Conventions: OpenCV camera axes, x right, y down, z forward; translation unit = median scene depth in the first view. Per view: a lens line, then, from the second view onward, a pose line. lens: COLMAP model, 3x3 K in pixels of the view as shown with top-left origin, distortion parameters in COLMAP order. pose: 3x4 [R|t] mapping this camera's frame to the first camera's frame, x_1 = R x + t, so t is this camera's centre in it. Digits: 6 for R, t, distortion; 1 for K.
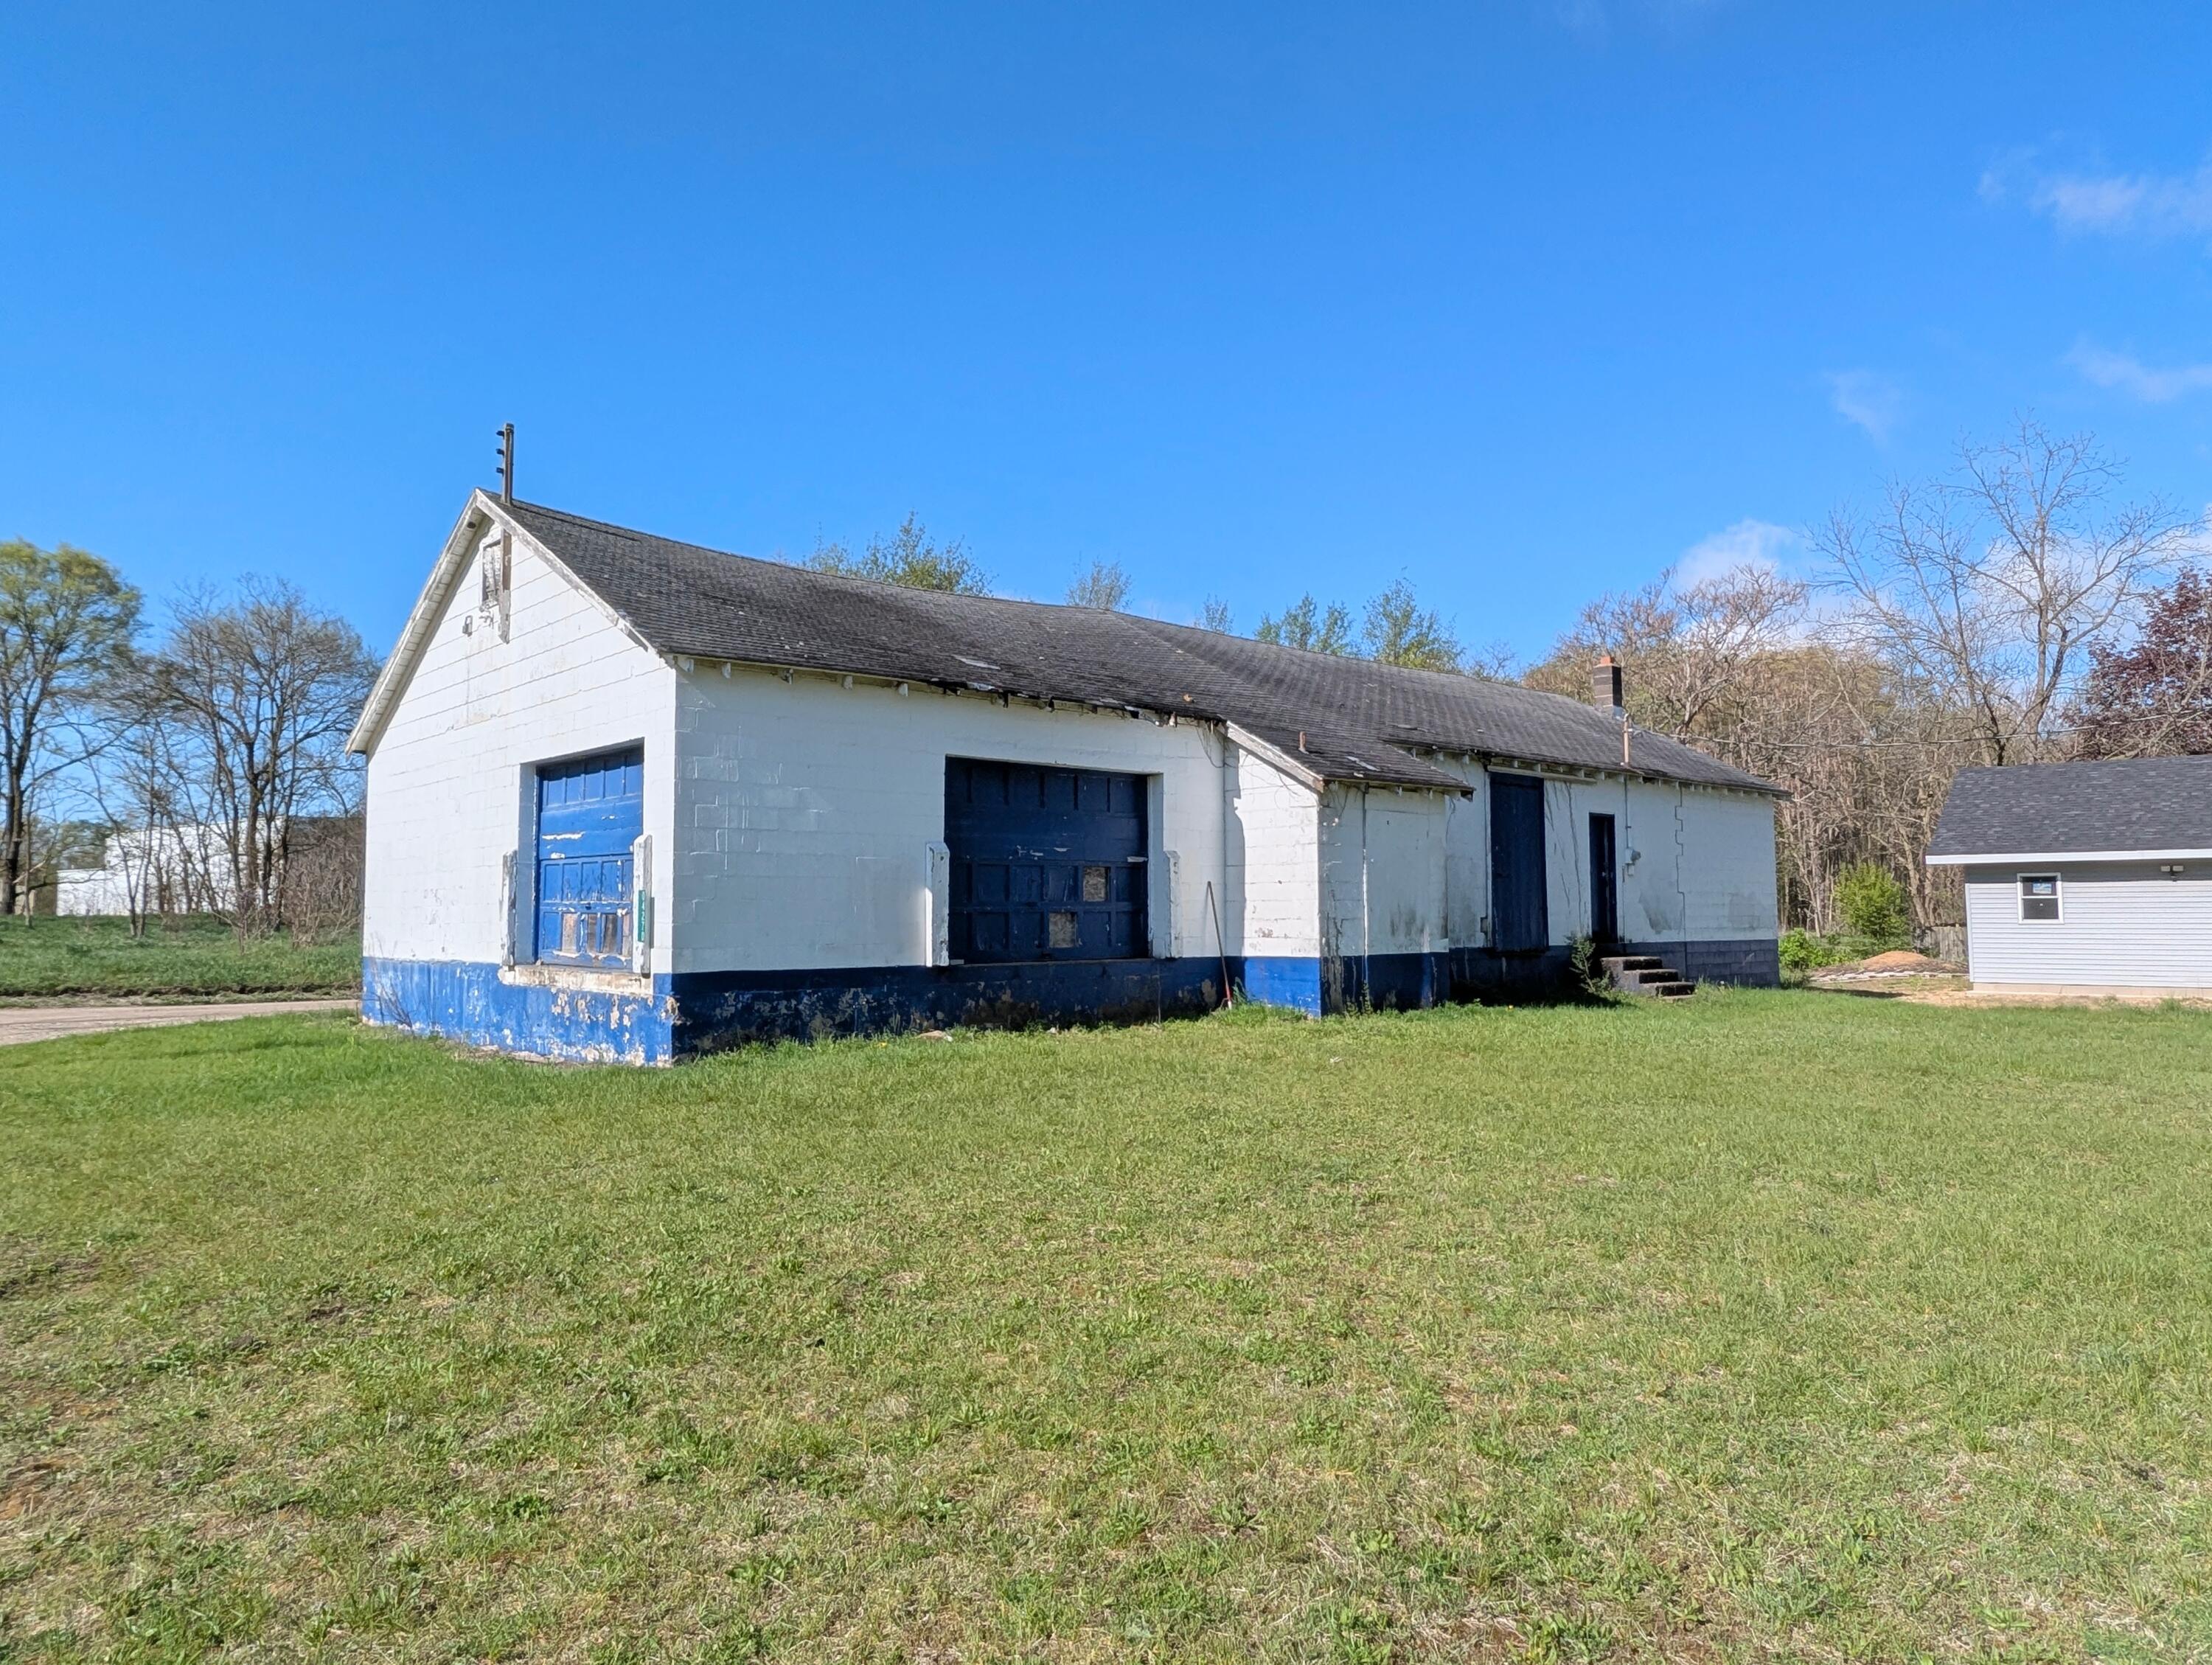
lens RADIAL K [[1408.1, 0, 1168.2], [0, 1408.1, 801.3], [0, 0, 1]] dist [0.019342, 0.001178]
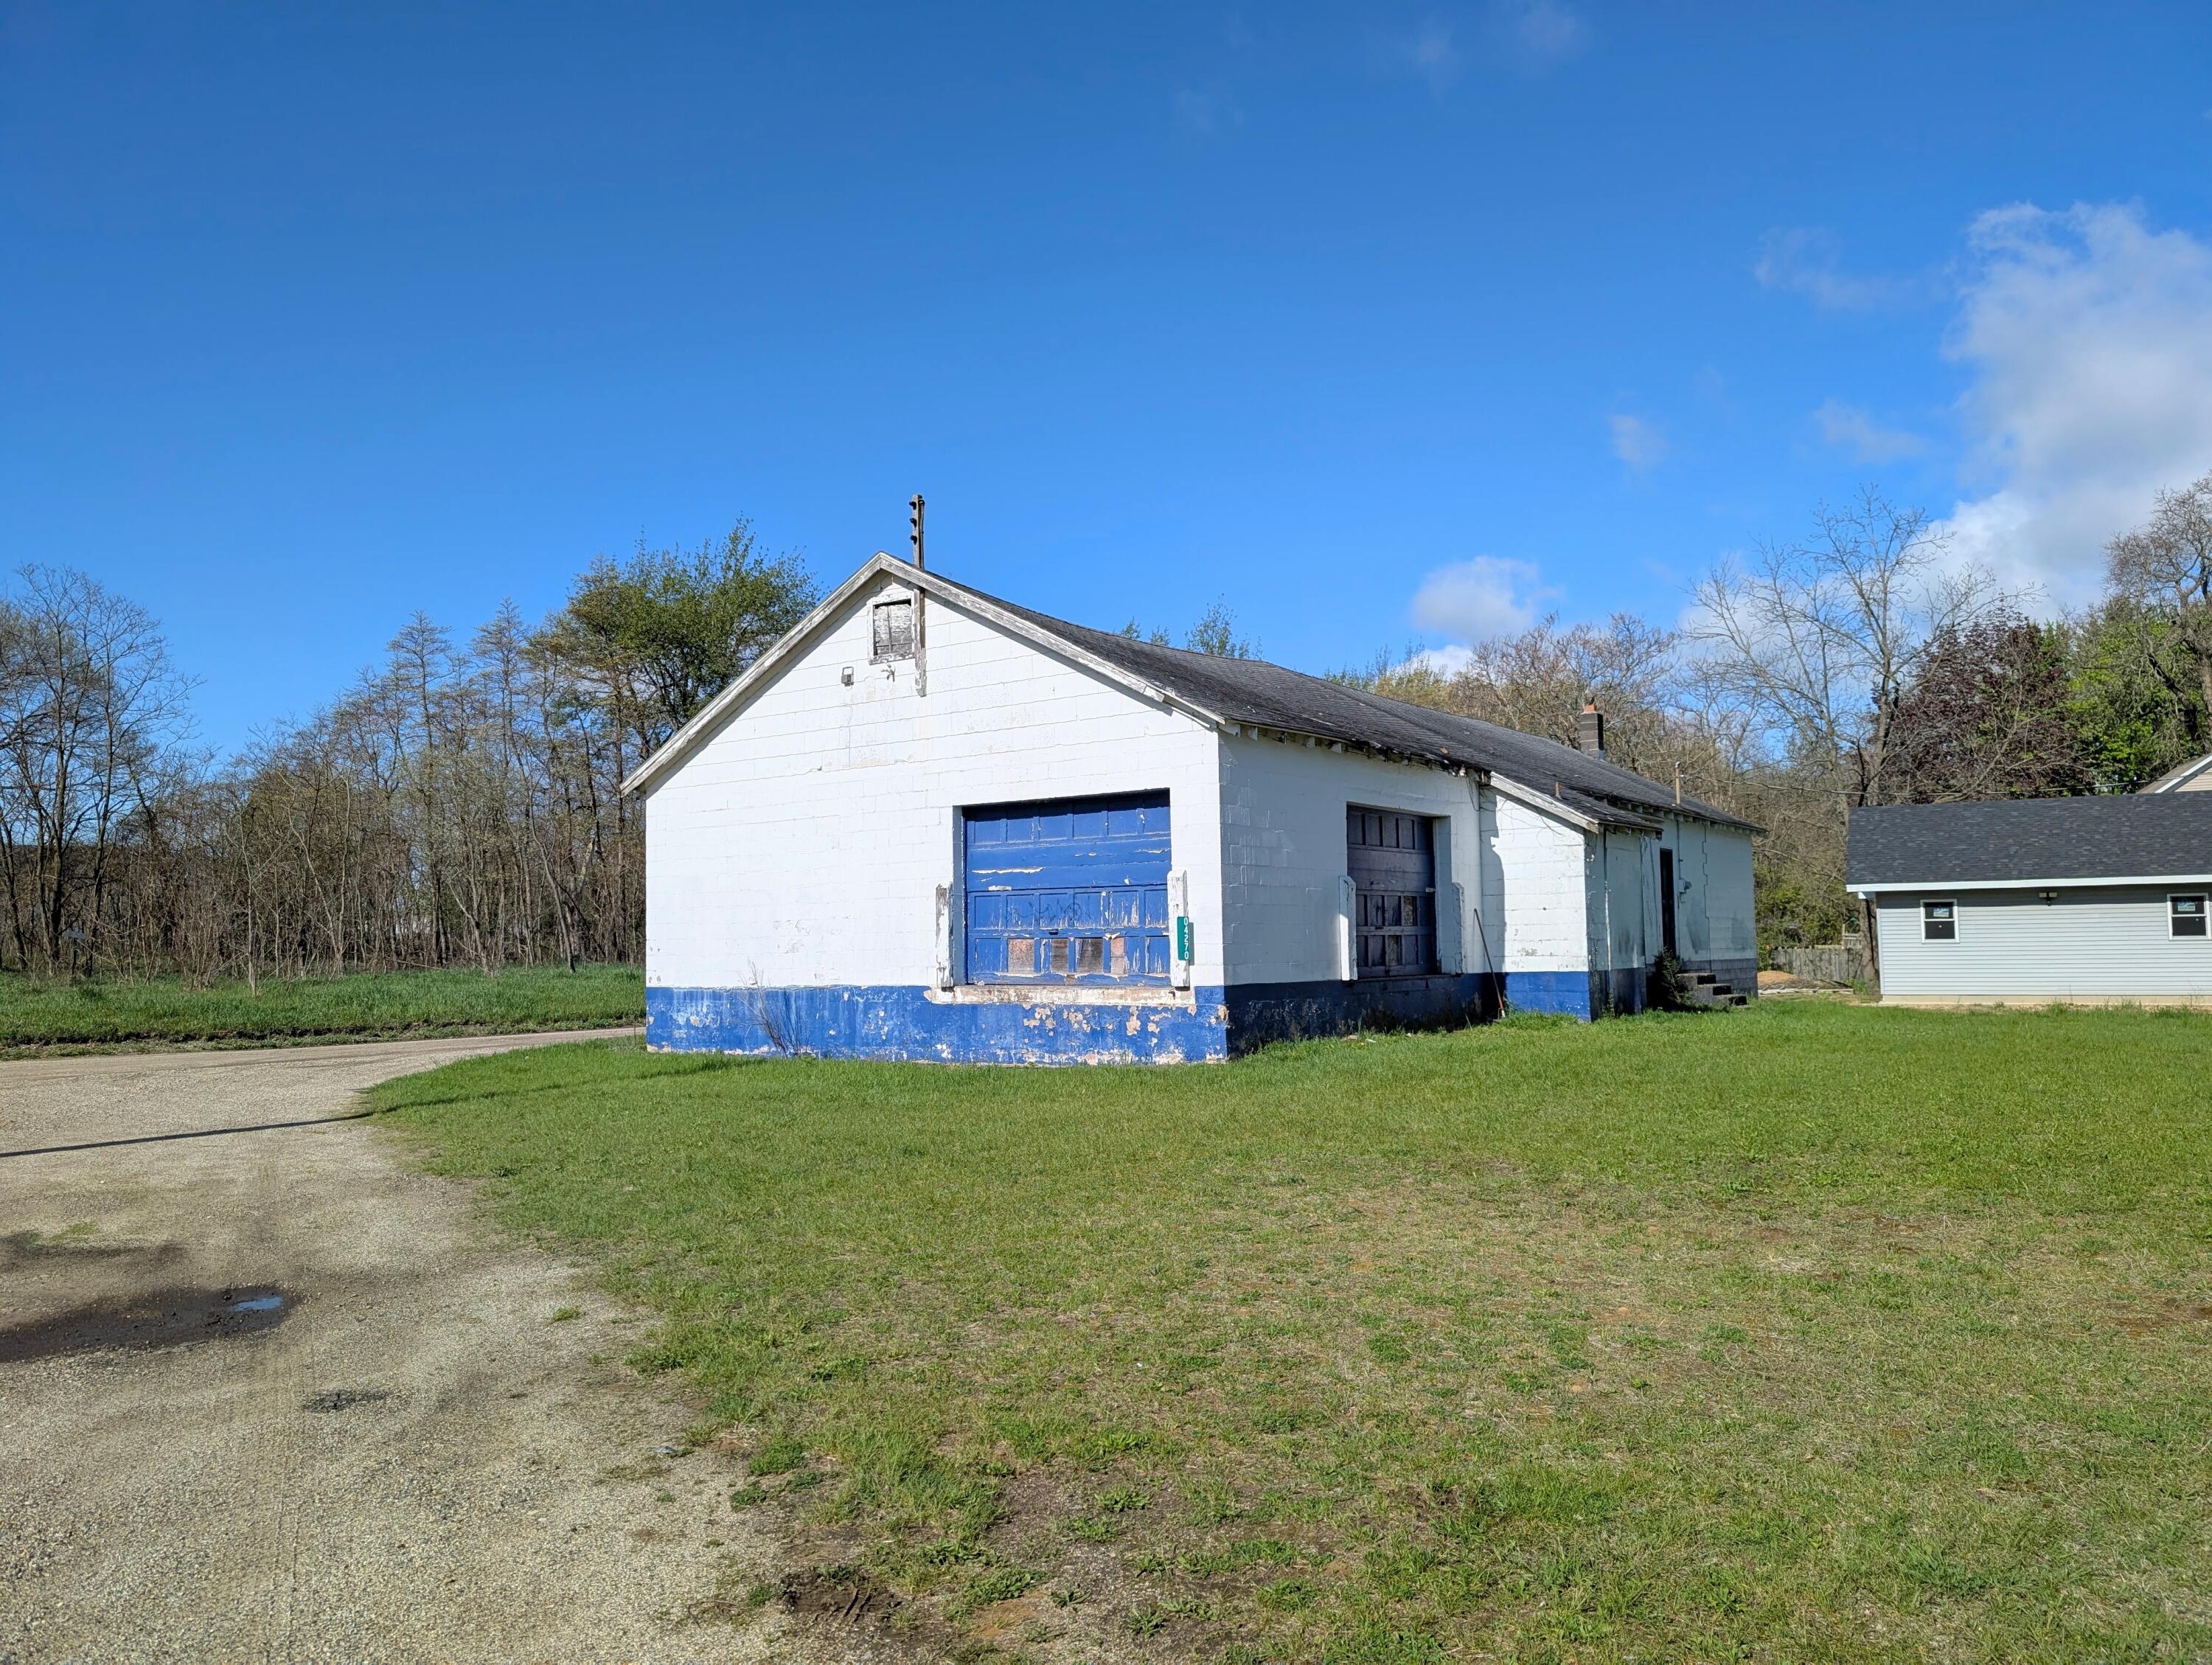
lens RADIAL K [[1547.3, 0, 1106.0], [0, 1547.3, 832.5], [0, 0, 1]] dist [0.056714, -0.002060]
pose [[0.978697, 0.003885, 0.205275, -0.547580], [-0.004799, 0.999981, 0.003956, -0.010010], [-0.205256, -0.004857, 0.978696, -0.203979]]
